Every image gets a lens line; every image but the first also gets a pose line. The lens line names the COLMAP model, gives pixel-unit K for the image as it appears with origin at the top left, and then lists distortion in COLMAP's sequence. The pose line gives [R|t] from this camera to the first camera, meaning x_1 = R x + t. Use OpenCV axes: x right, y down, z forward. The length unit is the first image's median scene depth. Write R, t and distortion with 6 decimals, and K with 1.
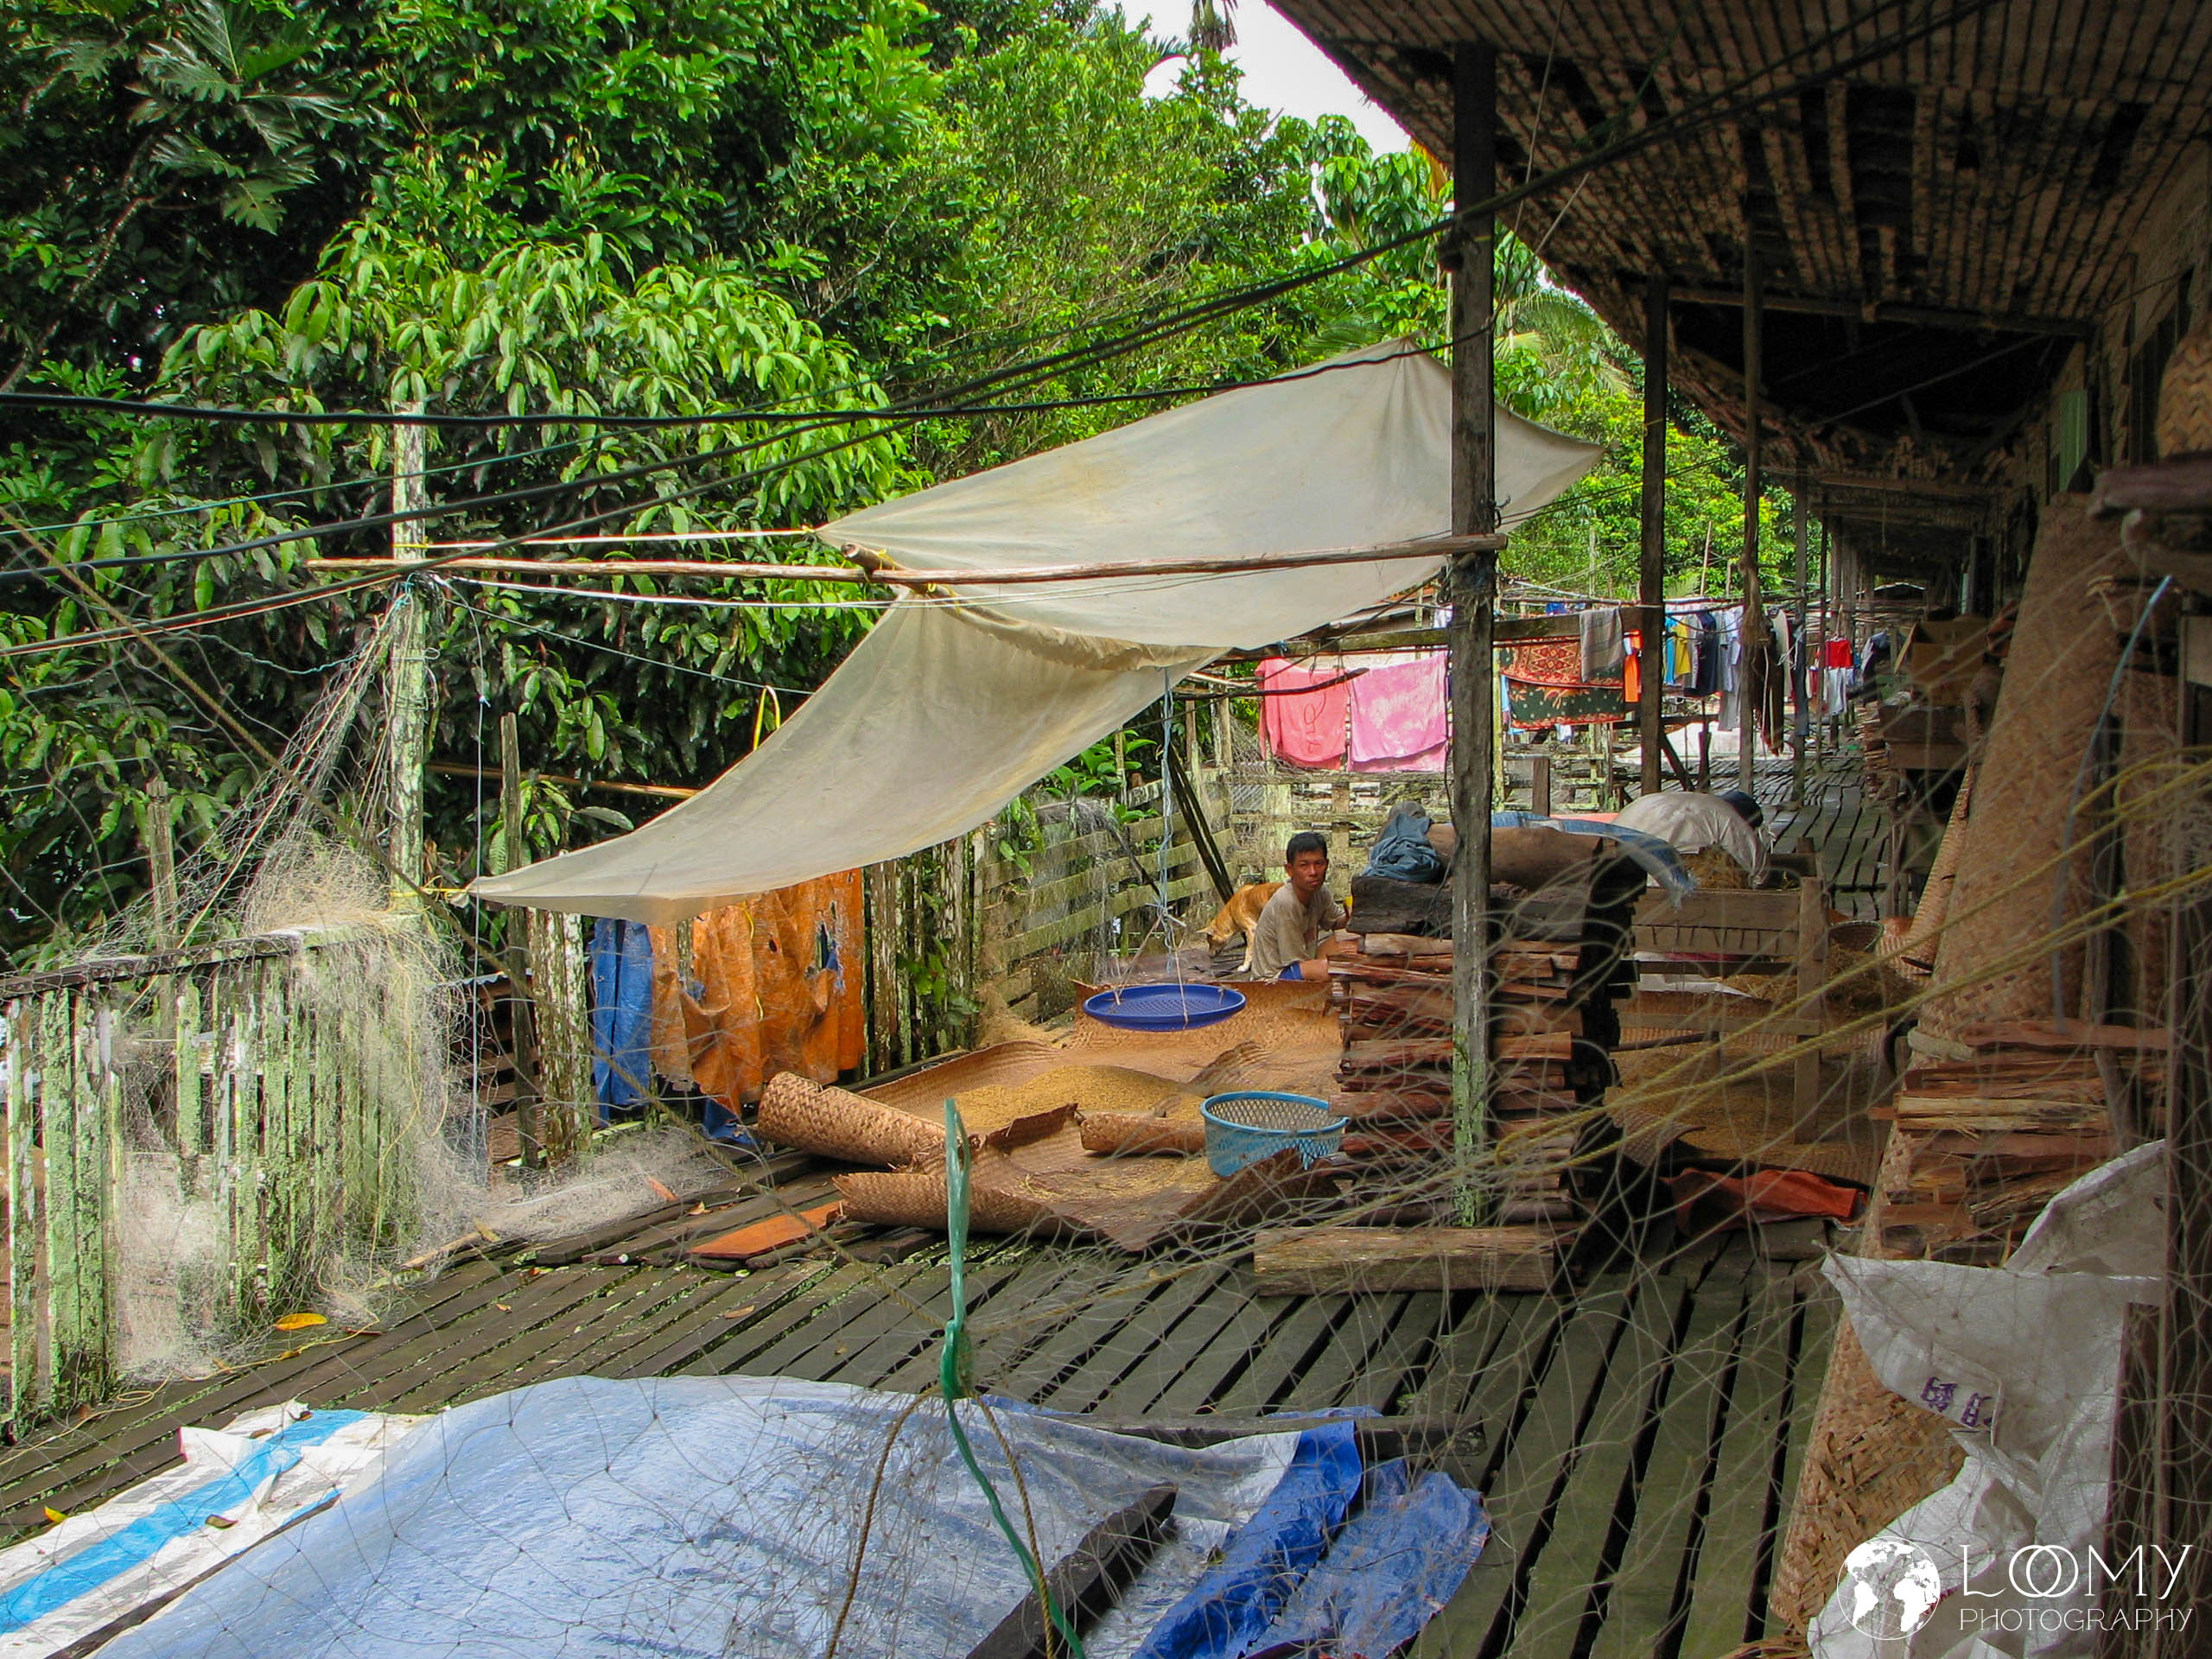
lens RADIAL K [[3003.0, 0, 1106.0], [0, 3003.0, 829.5], [0, 0, 1]] dist [-0.007608, -0.005161]
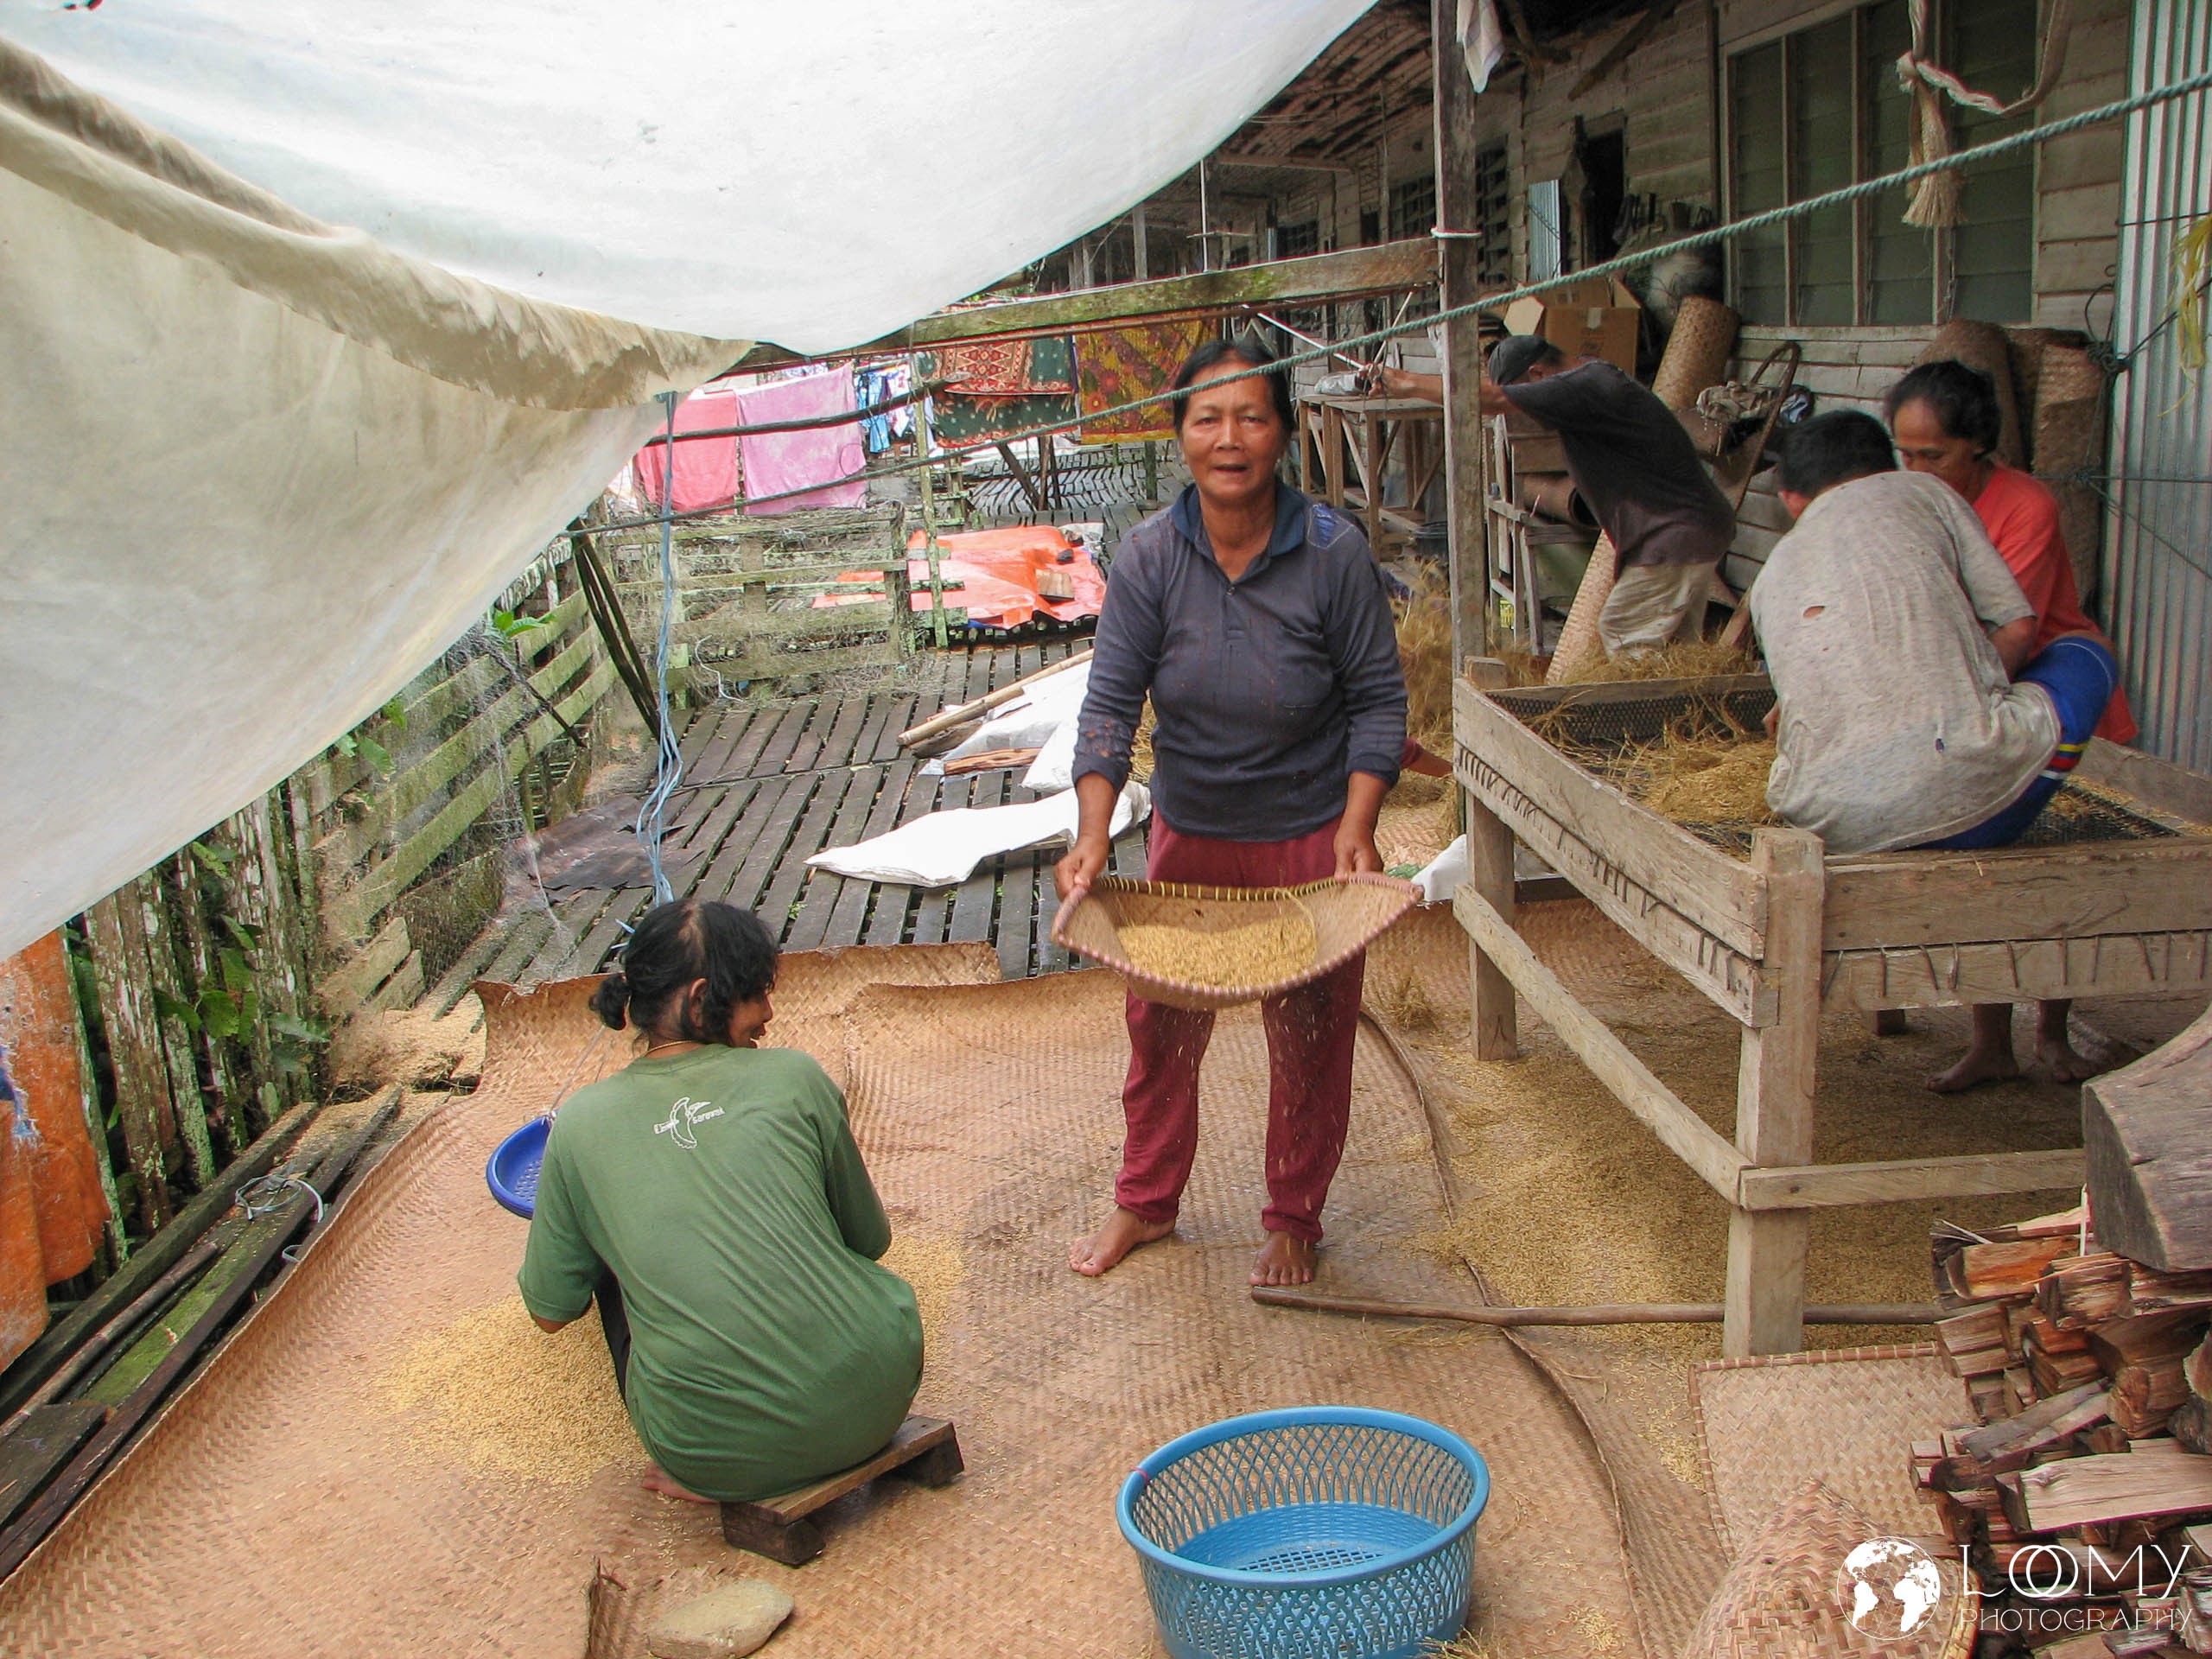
lens RADIAL K [[2295.1, 0, 1106.0], [0, 2295.1, 829.5], [0, 0, 1]] dist [-0.114153, 0.006506]
pose [[0.952971, -0.116196, 0.279903, -0.016993], [0.076582, 0.985934, 0.148555, -0.029459], [-0.293227, -0.120133, 0.948465, 0.542312]]
